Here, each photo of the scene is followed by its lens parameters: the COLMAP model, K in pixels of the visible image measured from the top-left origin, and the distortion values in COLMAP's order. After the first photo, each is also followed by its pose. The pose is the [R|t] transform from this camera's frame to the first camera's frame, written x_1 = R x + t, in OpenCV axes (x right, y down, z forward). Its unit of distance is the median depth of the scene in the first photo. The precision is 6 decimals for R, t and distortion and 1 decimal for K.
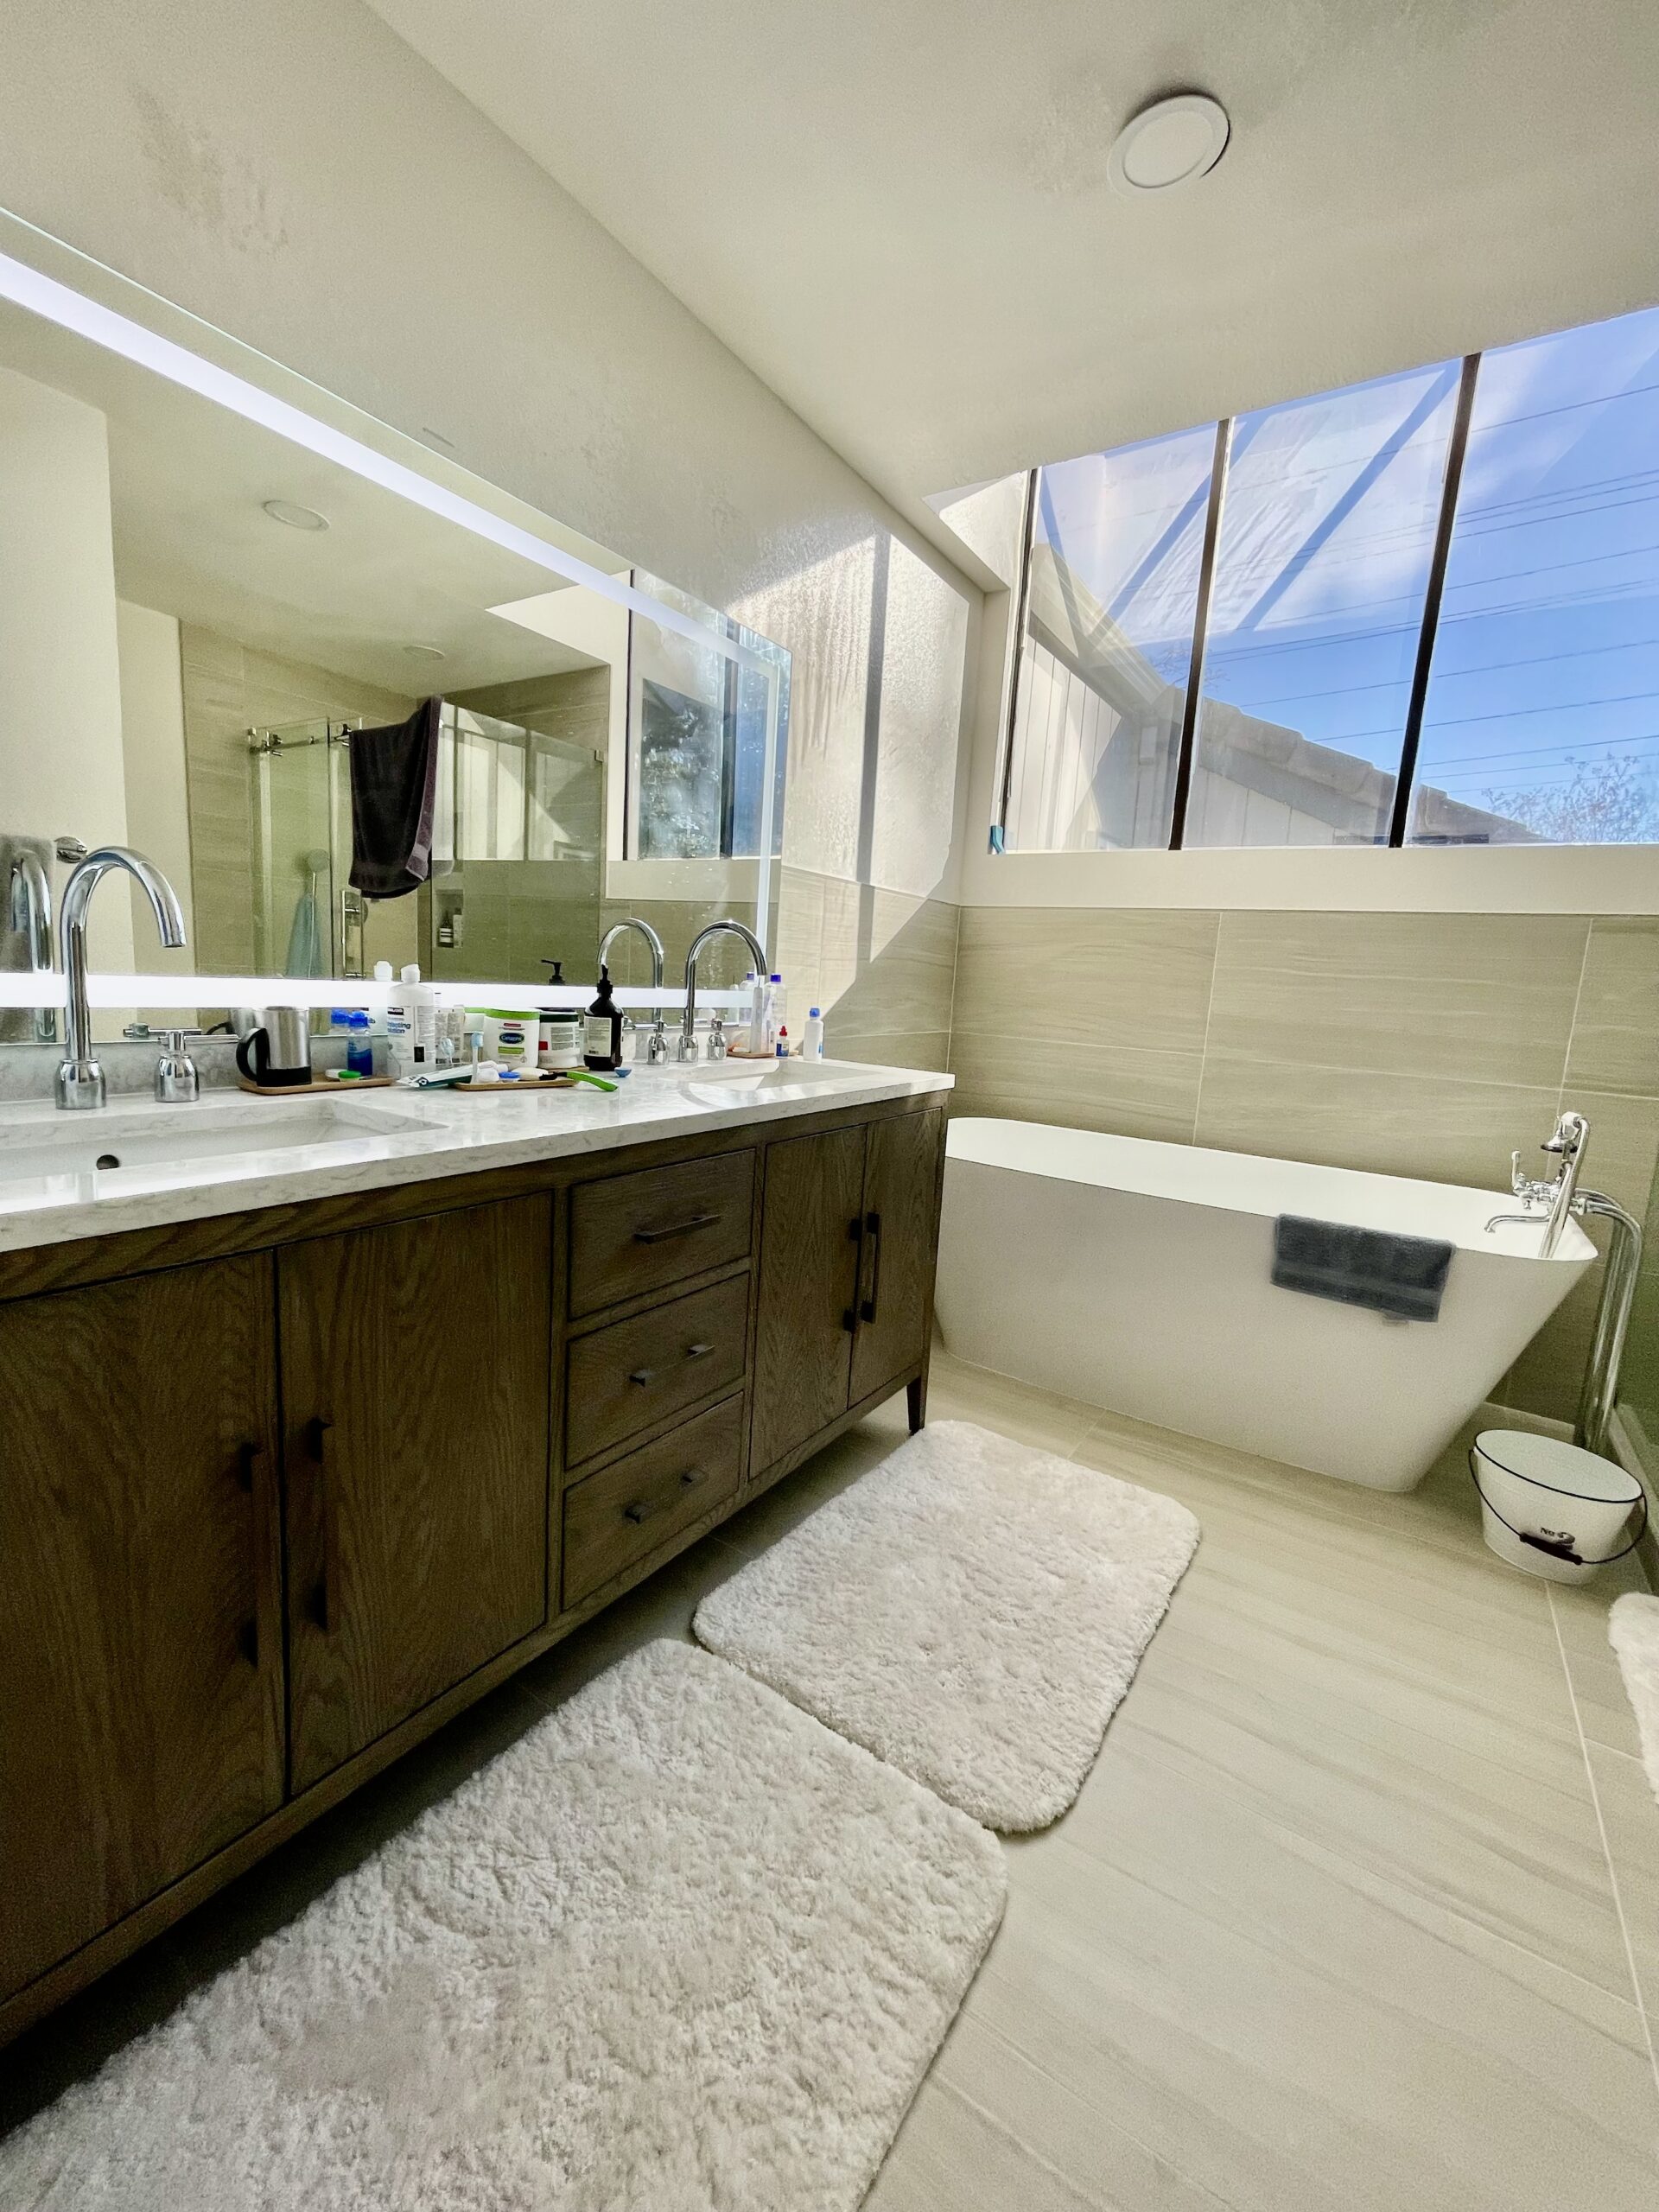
lens RADIAL K [[879.9, 0, 829.5], [0, 879.9, 1106.0], [0, 0, 1]] dist [-0.000706, -0.000008]
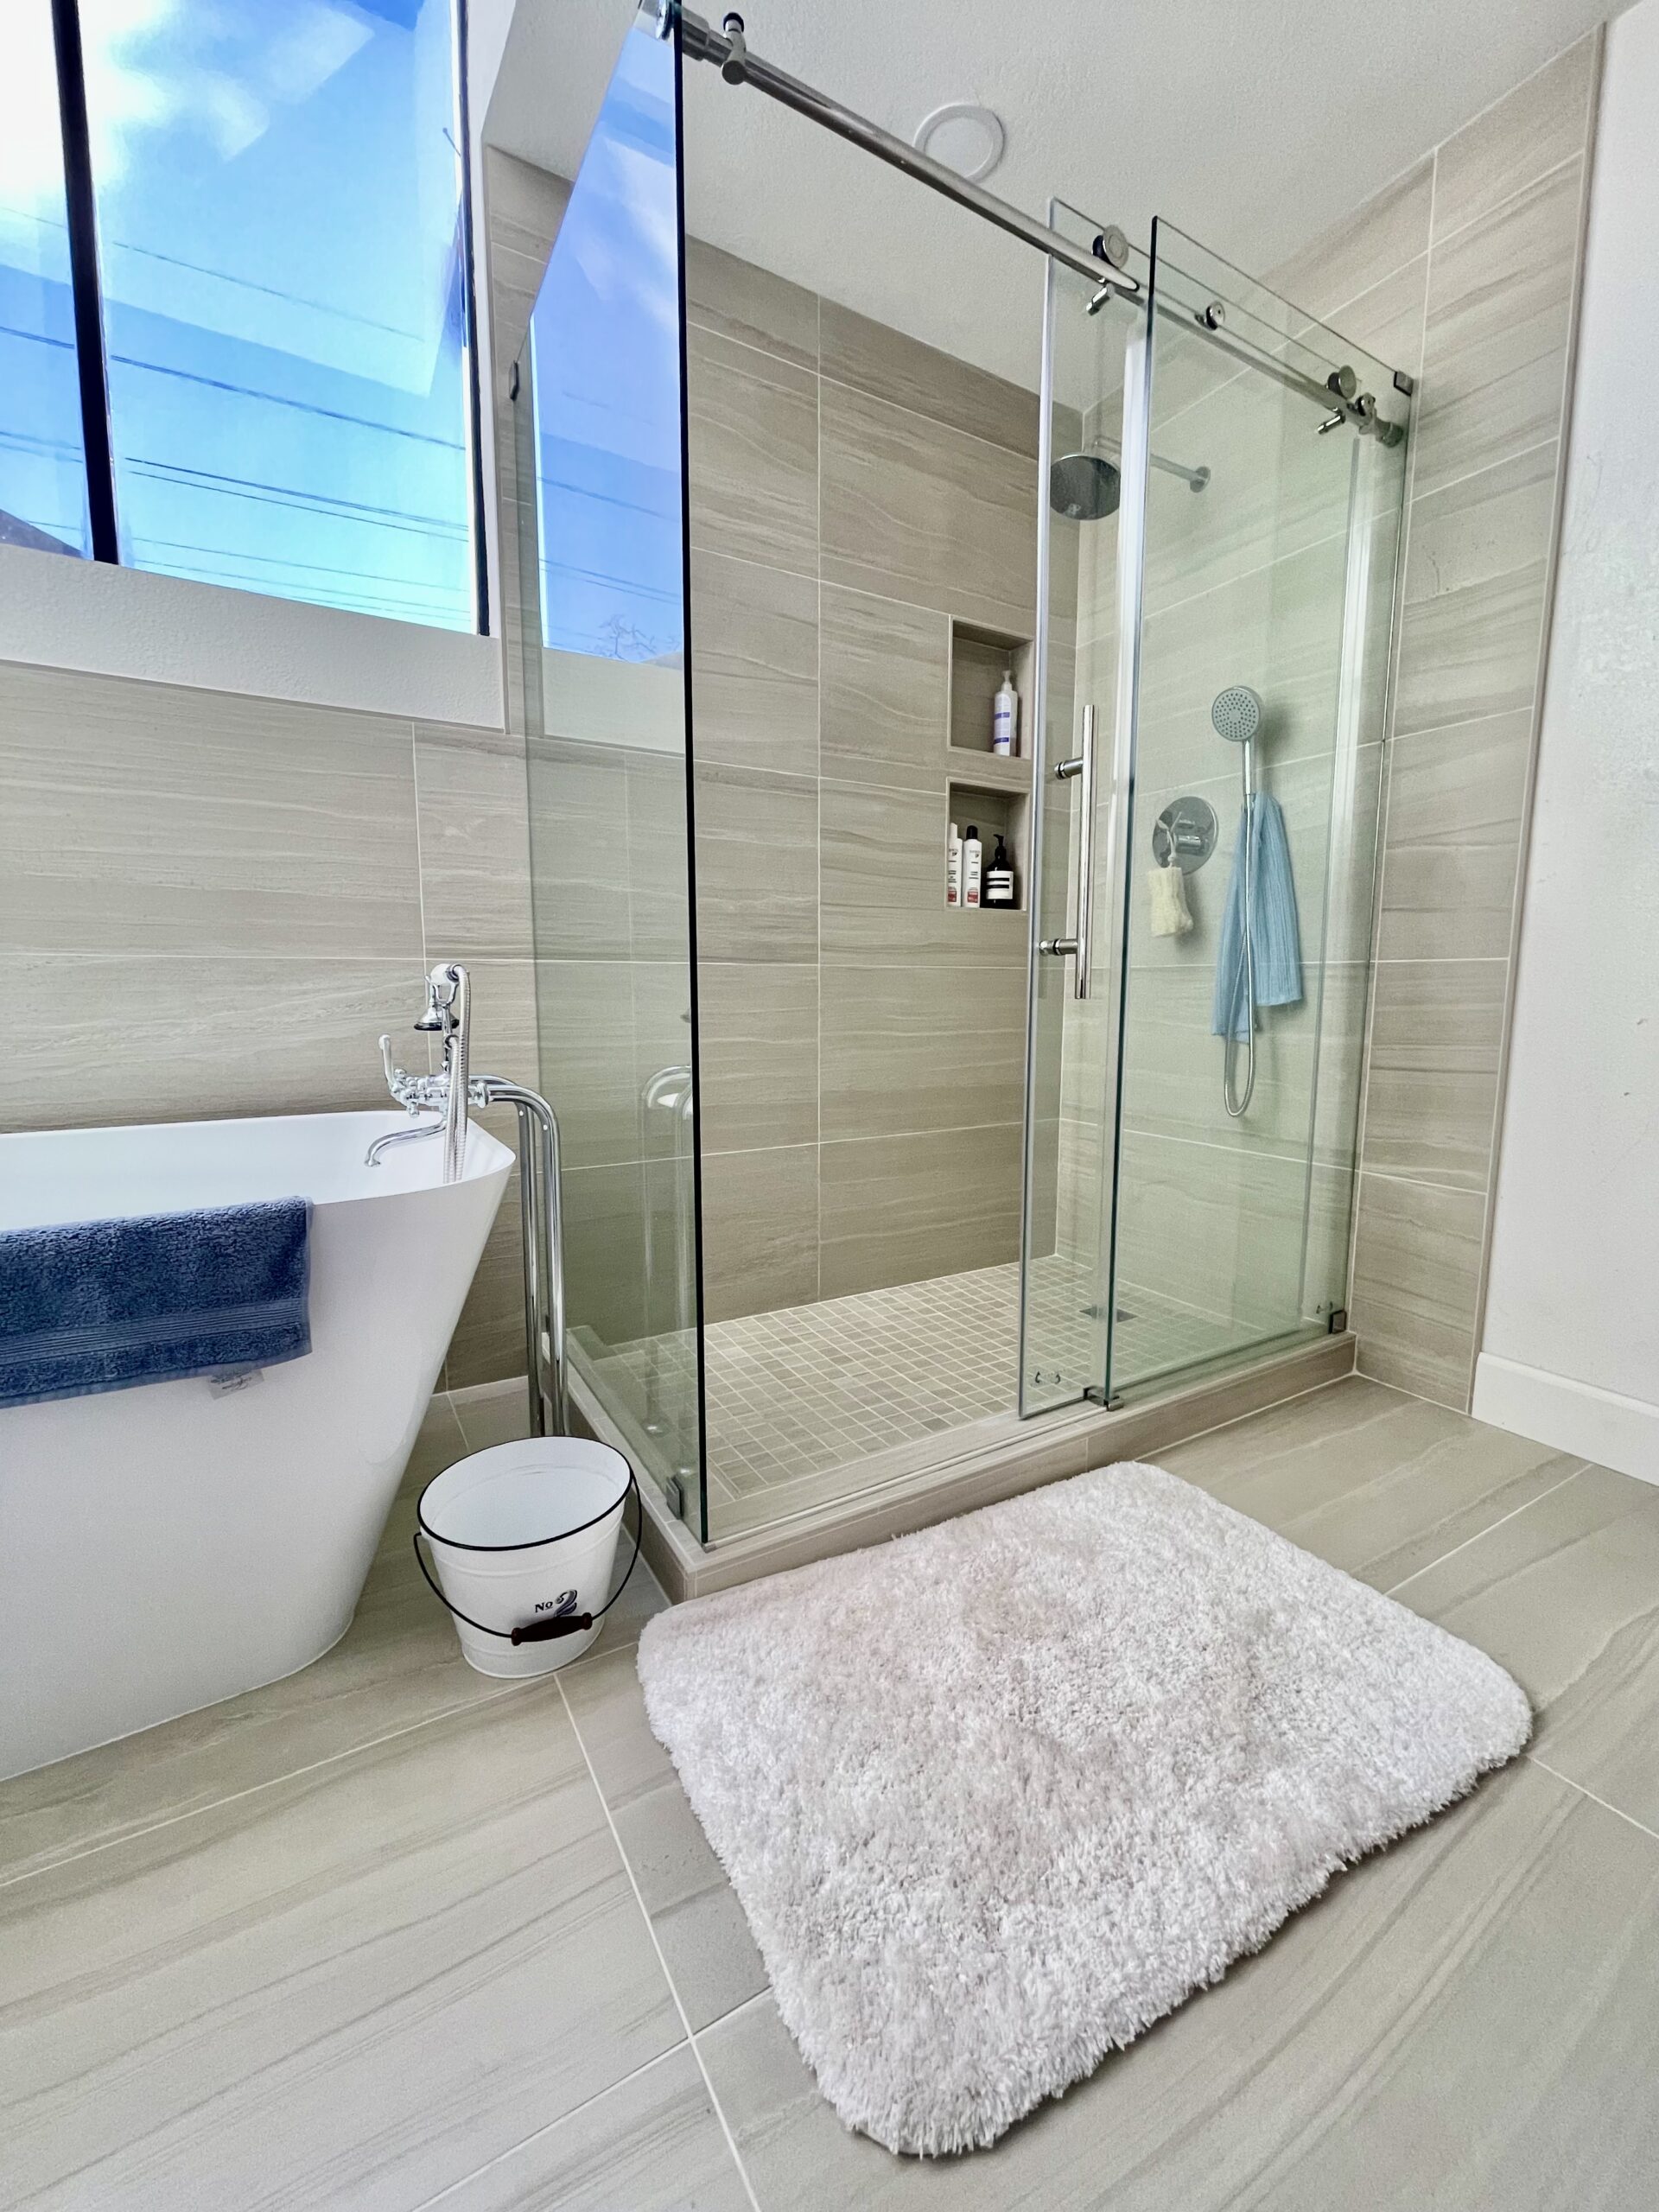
lens RADIAL K [[896.3, 0, 833.5], [0, 896.3, 1096.1], [0, 0, 1]] dist [-0.002110, 0.000002]
pose [[0.432330, -0.161260, 0.887179, 0.364397], [0.153397, 0.982690, 0.103869, 0.084762], [-0.888572, 0.091185, 0.449583, 0.453821]]
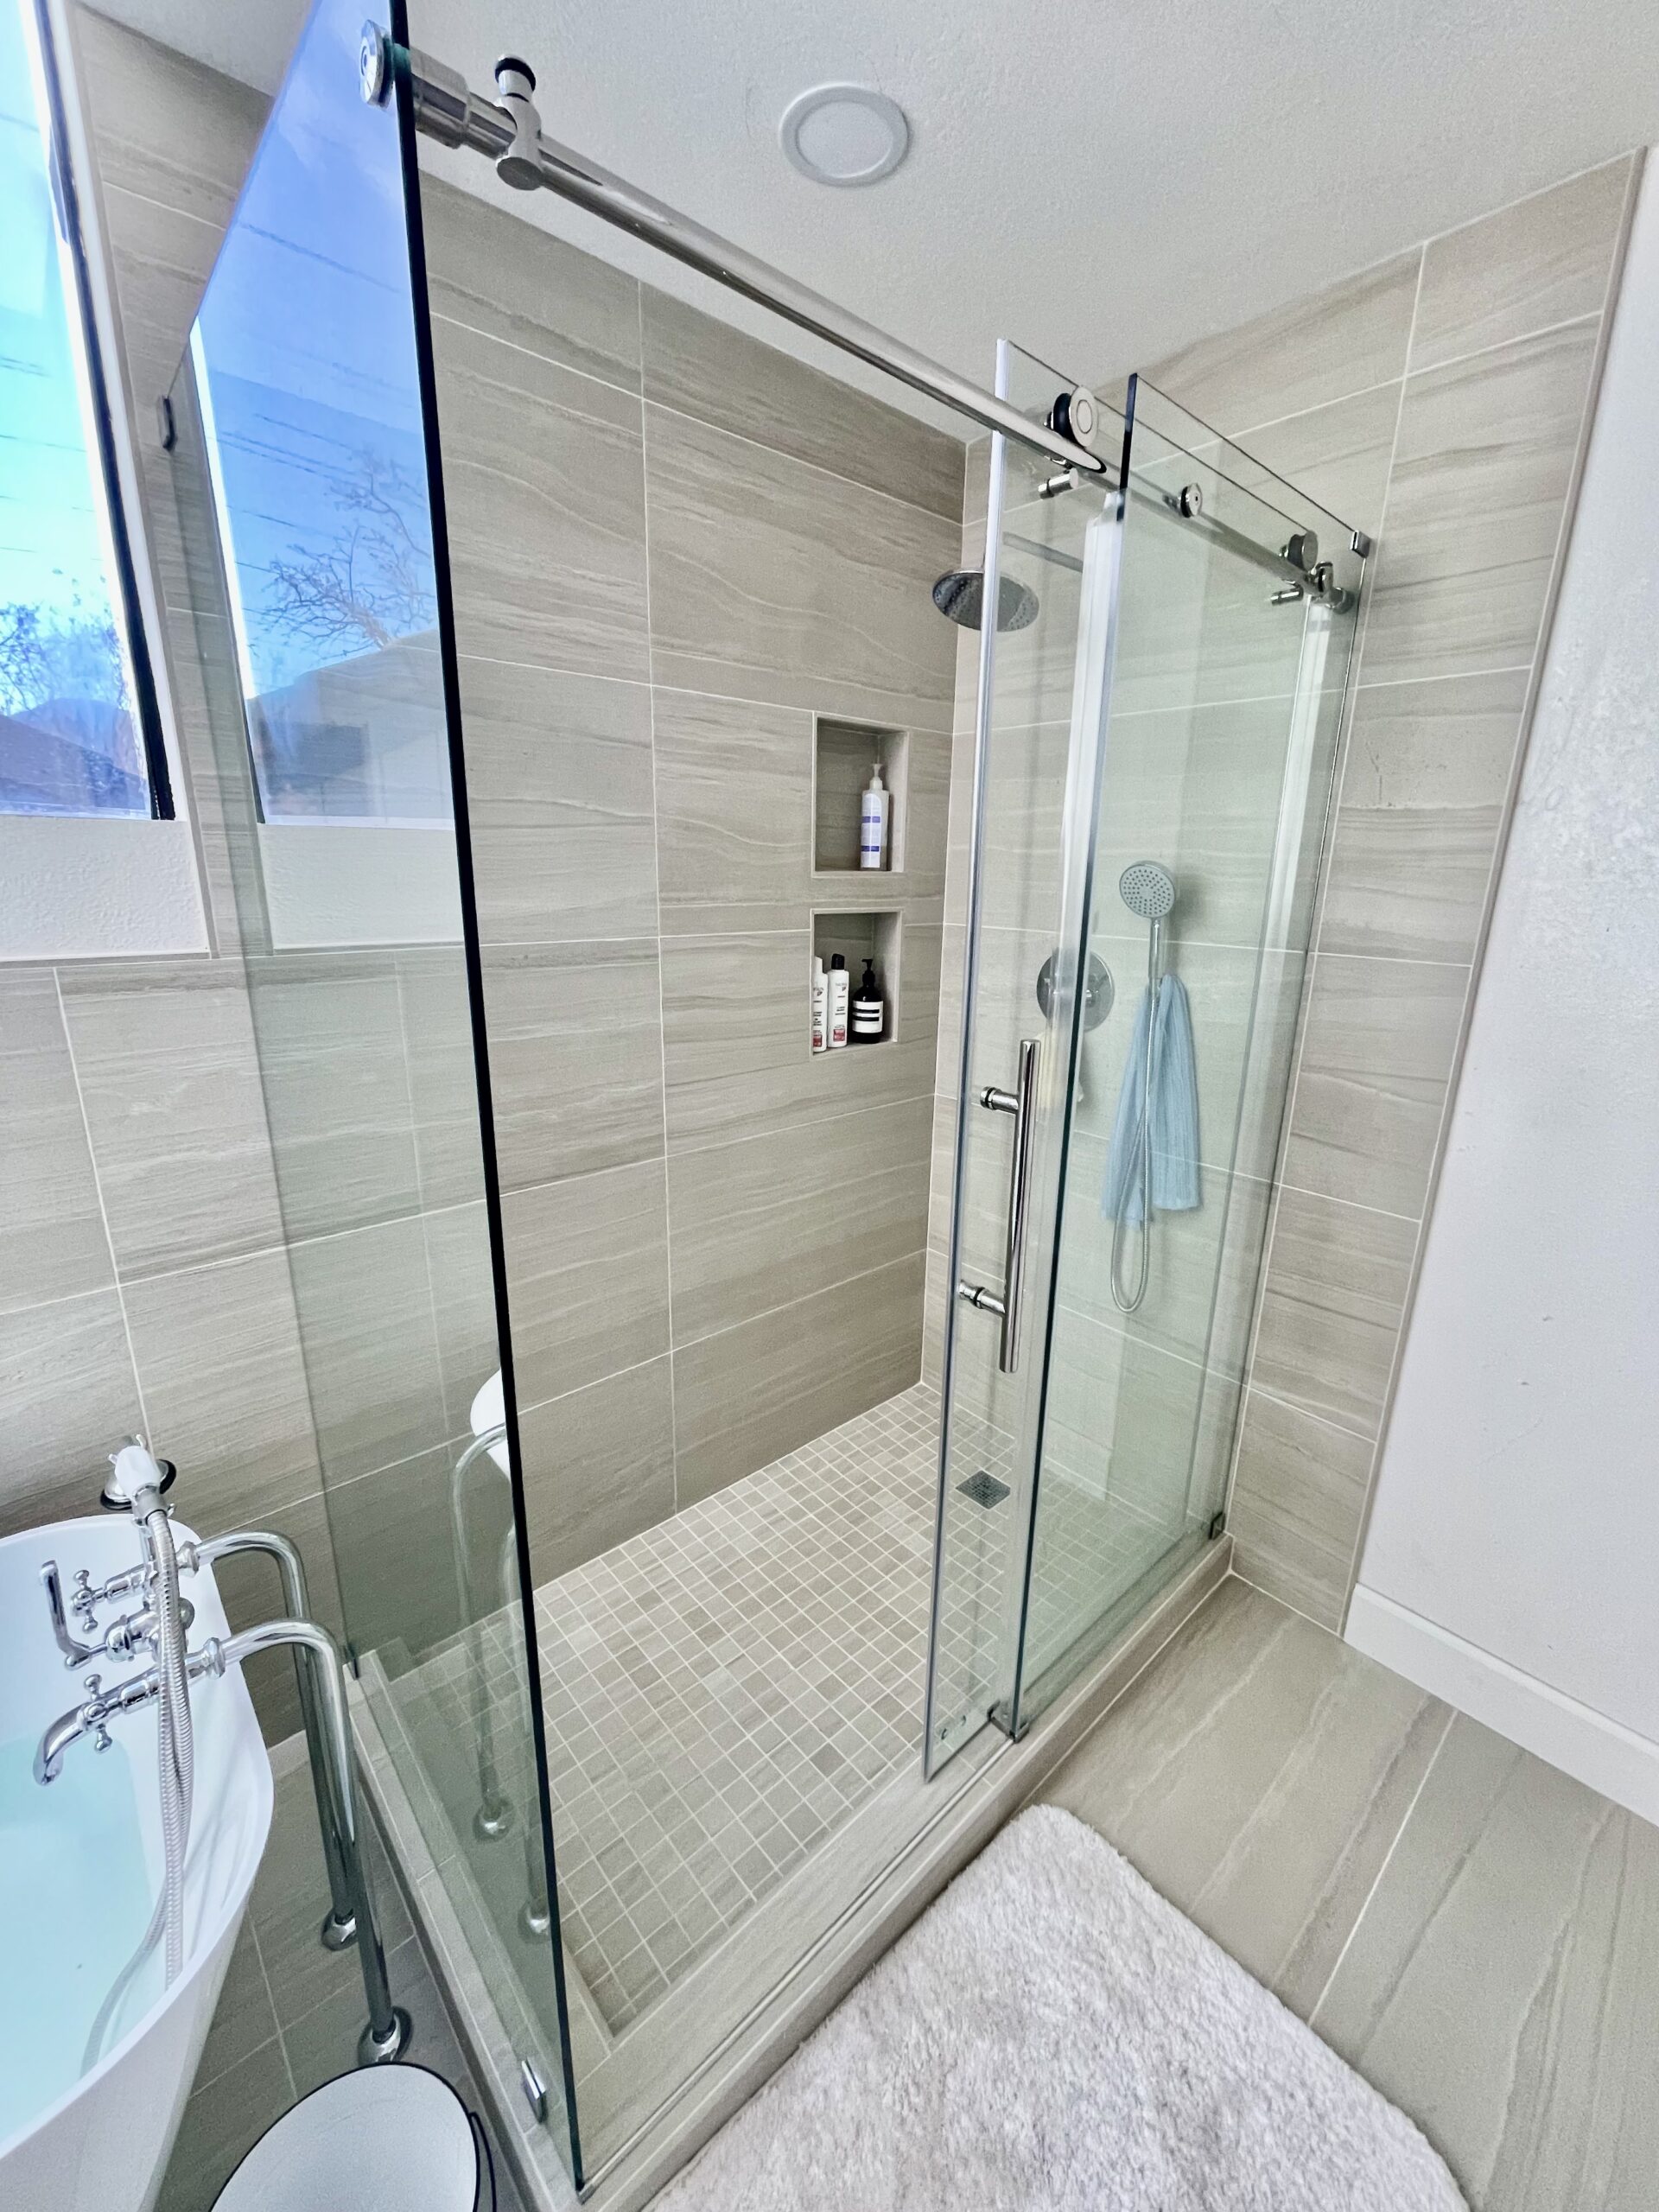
lens RADIAL K [[896.3, 0, 833.5], [0, 896.3, 1096.1], [0, 0, 1]] dist [-0.002110, 0.000002]
pose [[0.245794, -0.290882, 0.924647, 0.583262], [0.137453, 0.954731, 0.263808, -0.255514], [-0.959527, 0.062254, 0.274650, 0.533144]]
